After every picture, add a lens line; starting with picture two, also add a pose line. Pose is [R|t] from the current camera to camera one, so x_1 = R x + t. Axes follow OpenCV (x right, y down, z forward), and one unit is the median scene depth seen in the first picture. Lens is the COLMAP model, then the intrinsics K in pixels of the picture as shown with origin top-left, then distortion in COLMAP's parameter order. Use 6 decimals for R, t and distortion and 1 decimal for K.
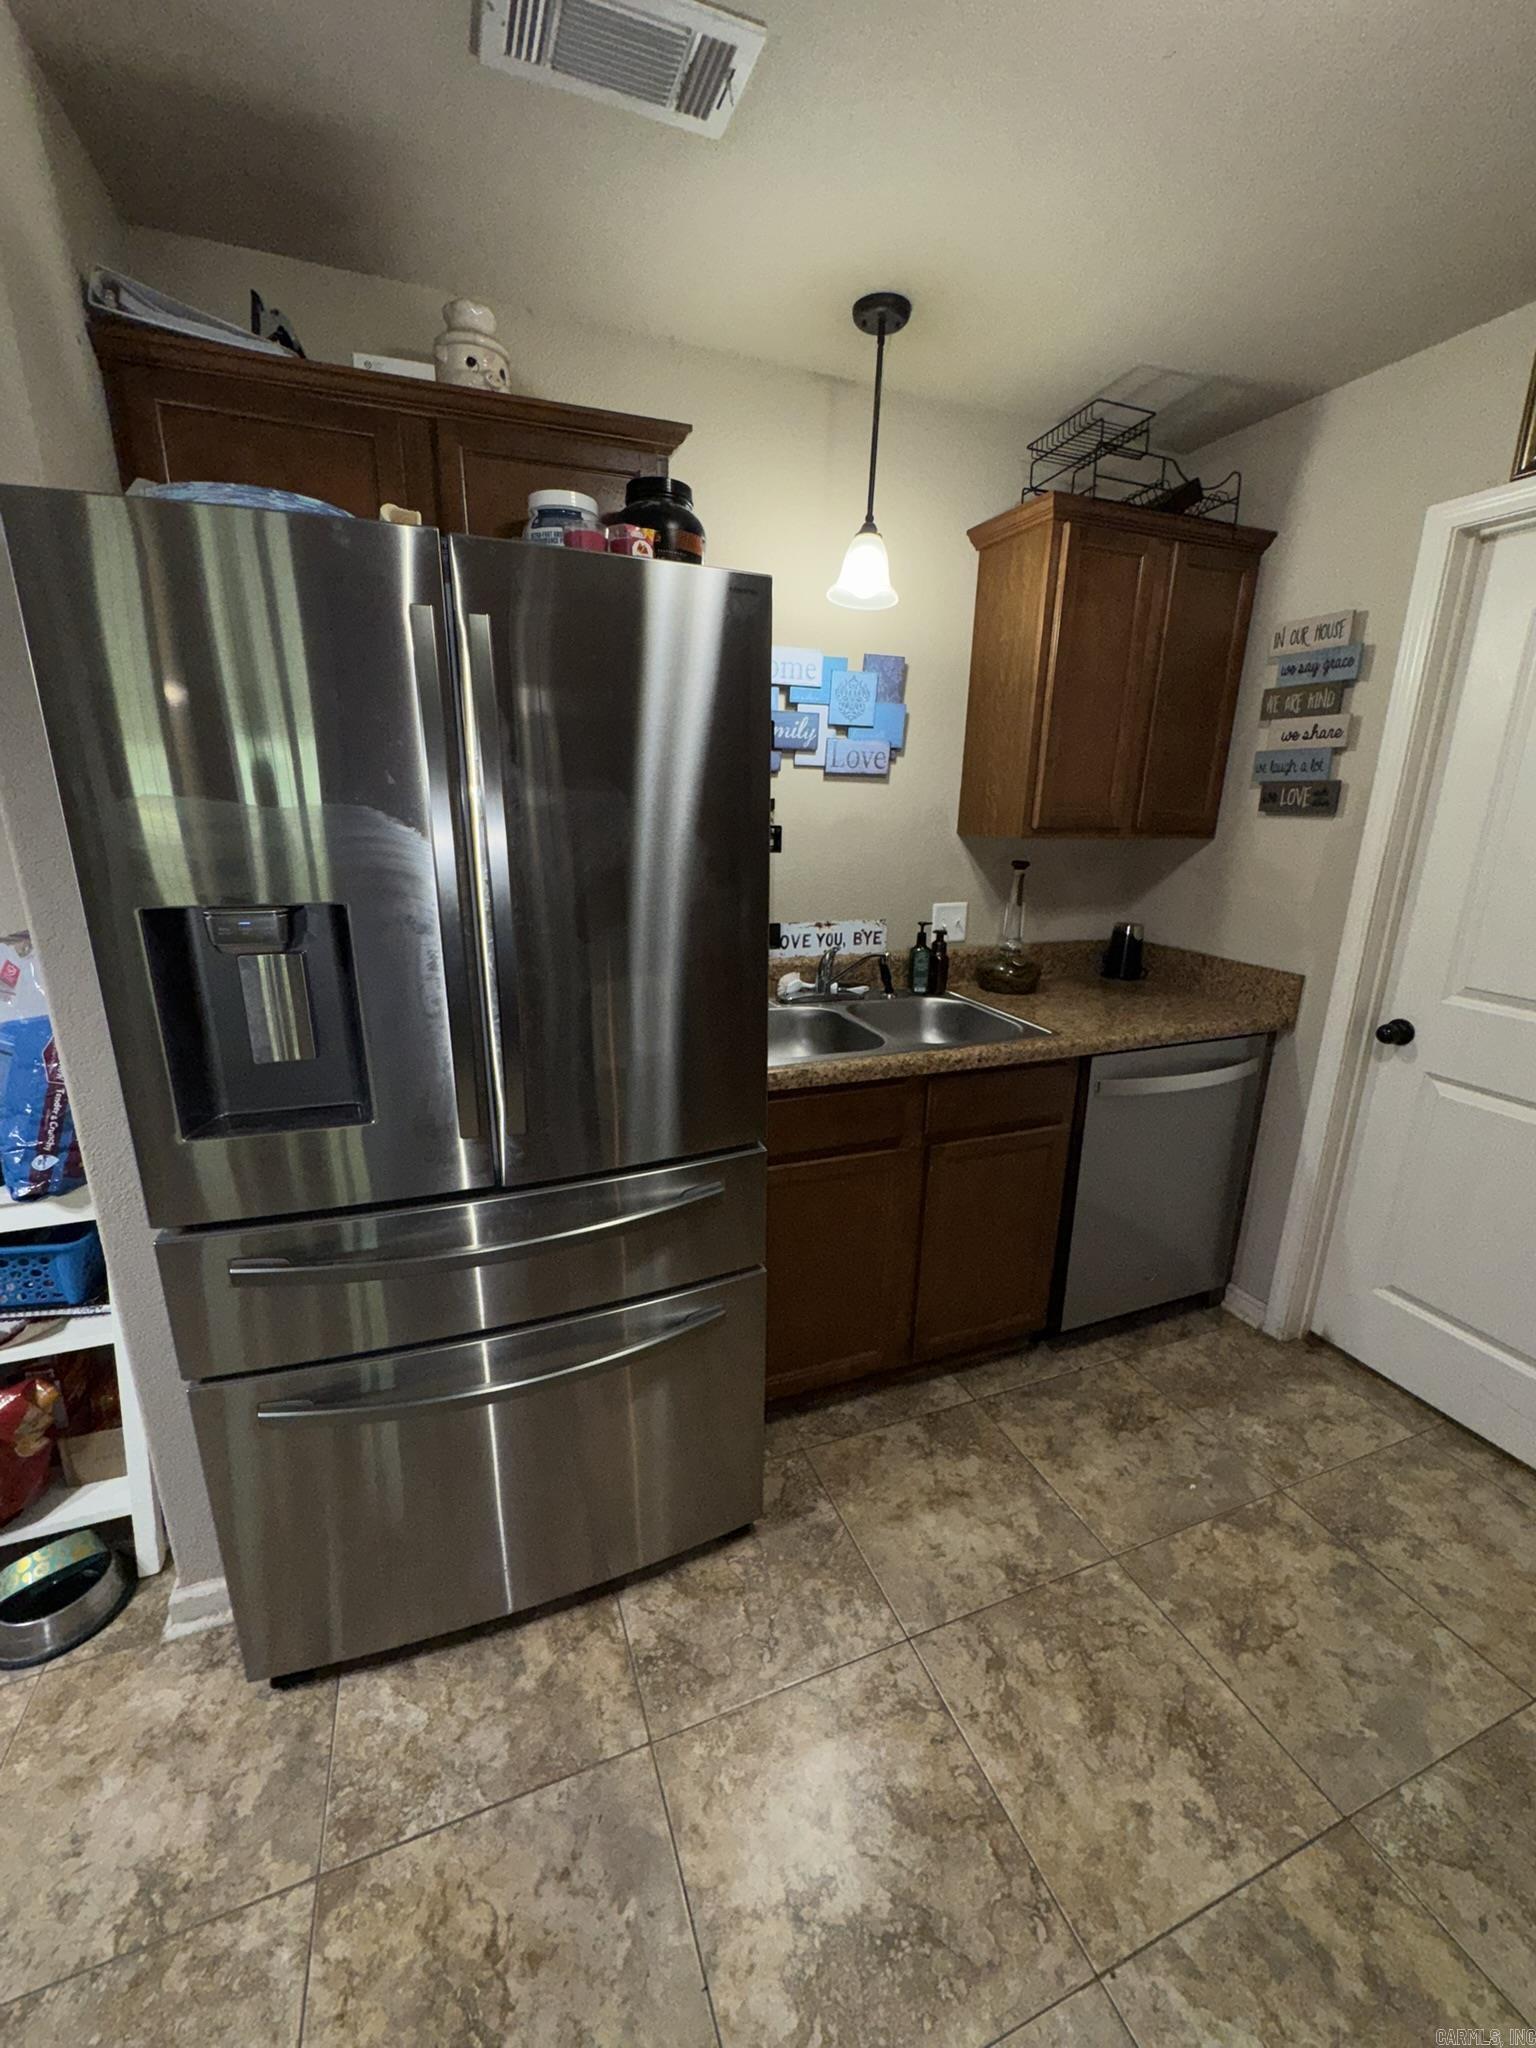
lens RADIAL K [[821.2, 0, 769.6], [0, 821.2, 1022.1], [0, 0, 1]] dist [-0.003041, 0.000154]
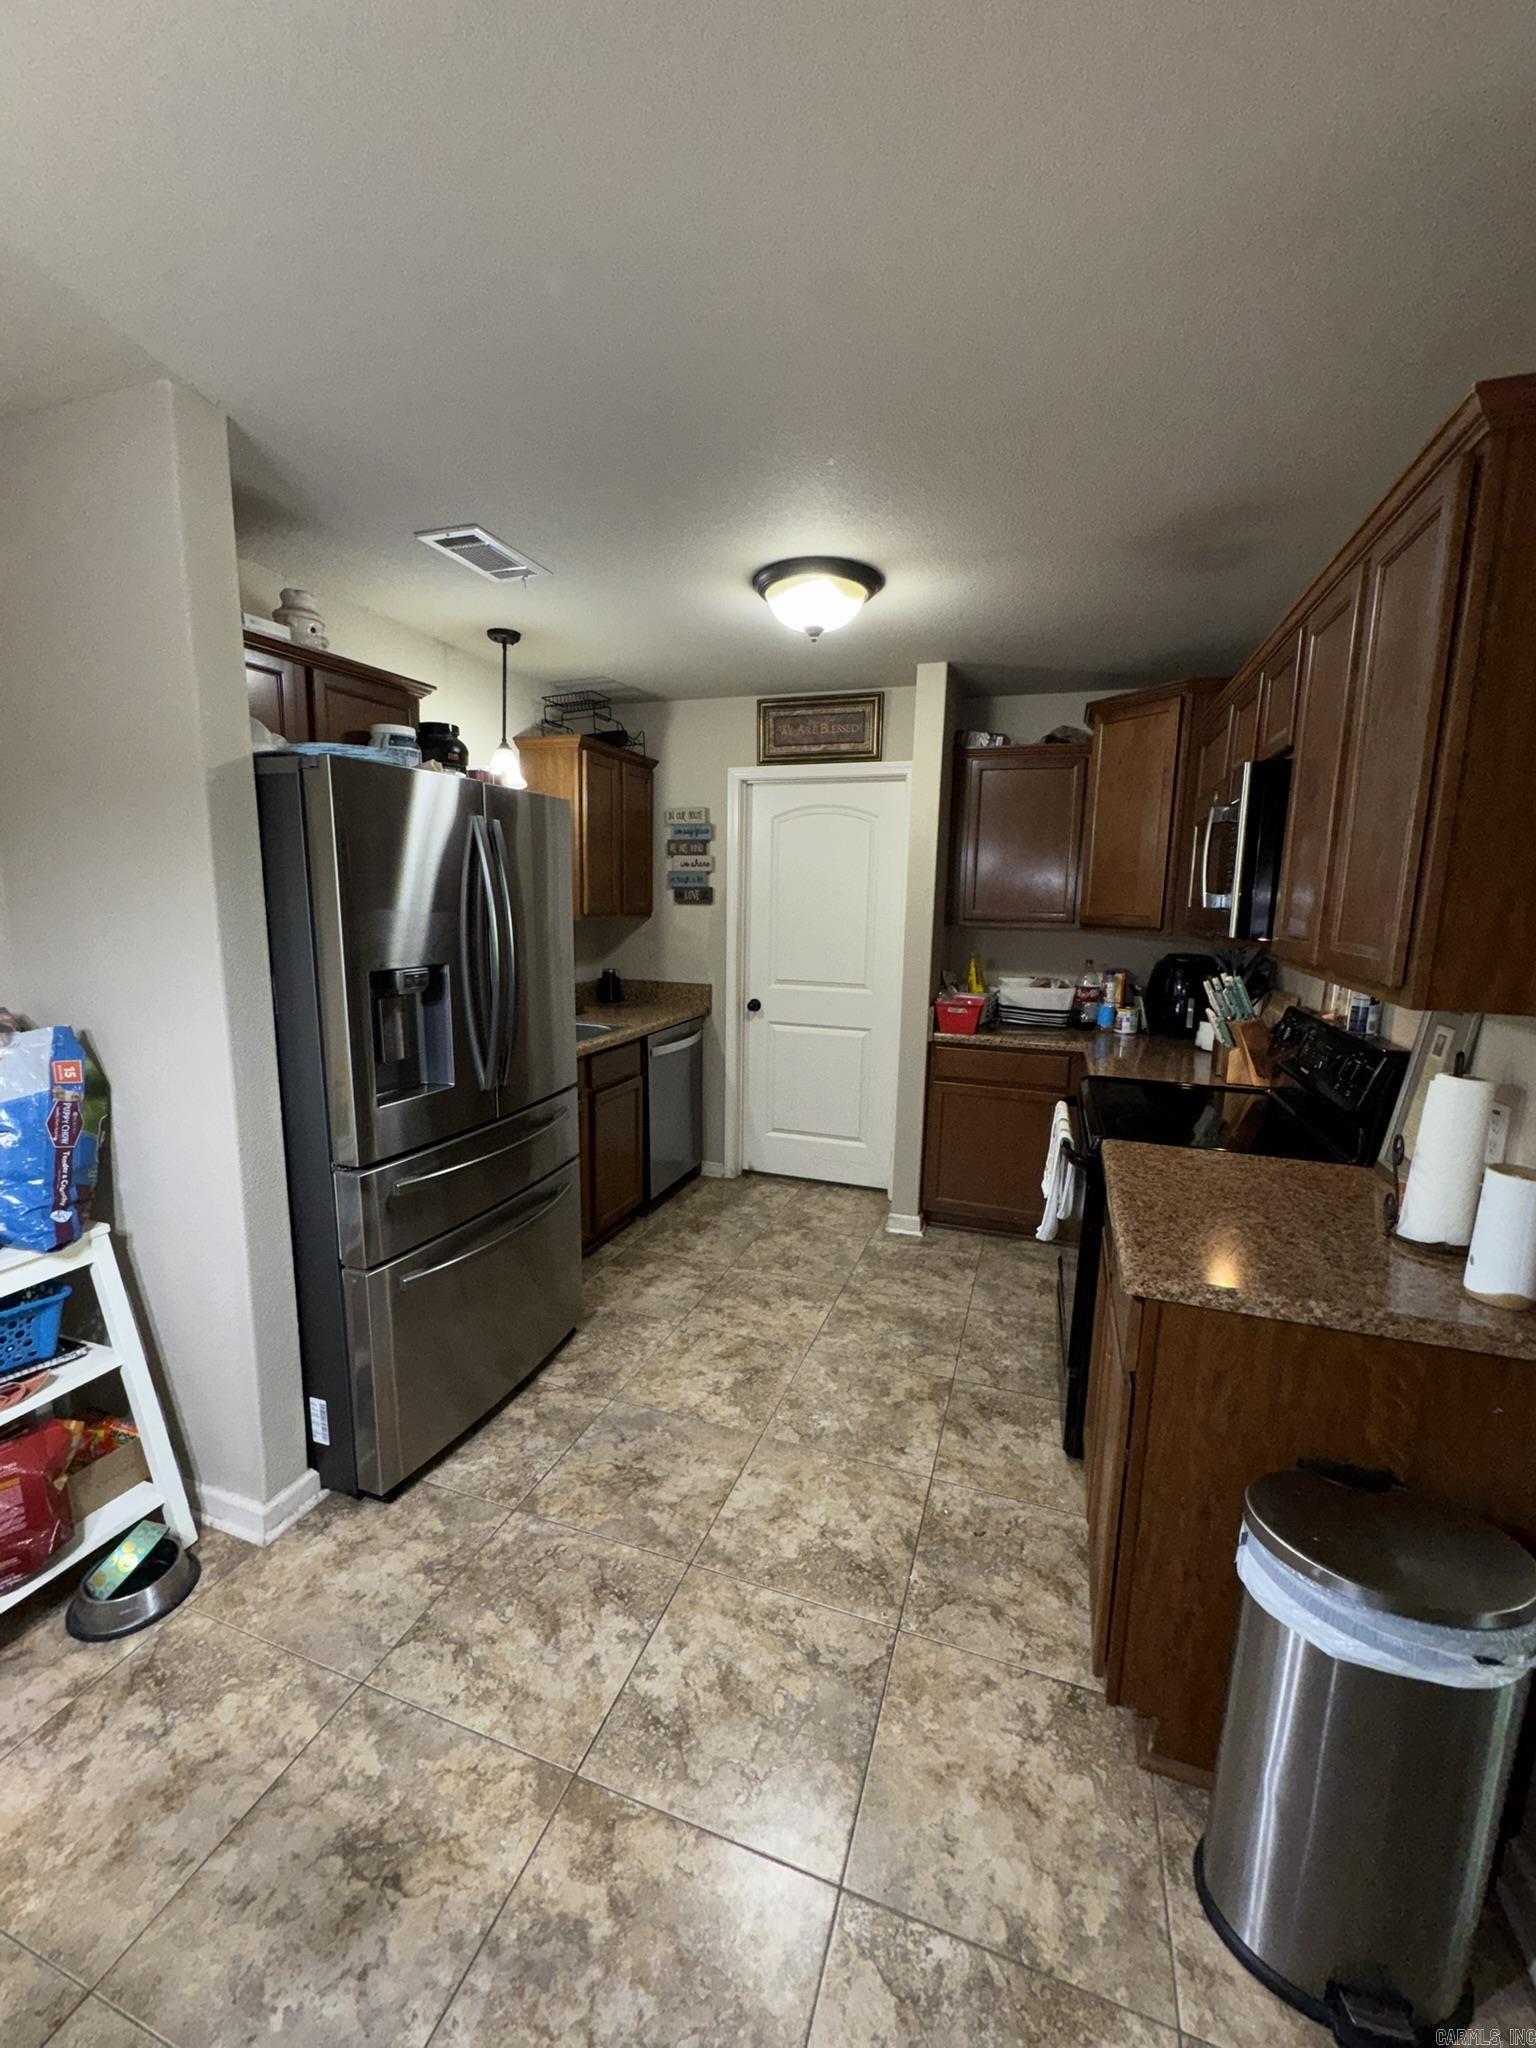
lens RADIAL K [[821.2, 0, 769.6], [0, 821.2, 1022.1], [0, 0, 1]] dist [-0.003041, 0.000154]
pose [[0.652917, -0.124331, 0.747155, -0.983259], [0.193882, 0.981005, -0.006183, 0.094313], [-0.732195, 0.148897, 0.664621, -0.520172]]
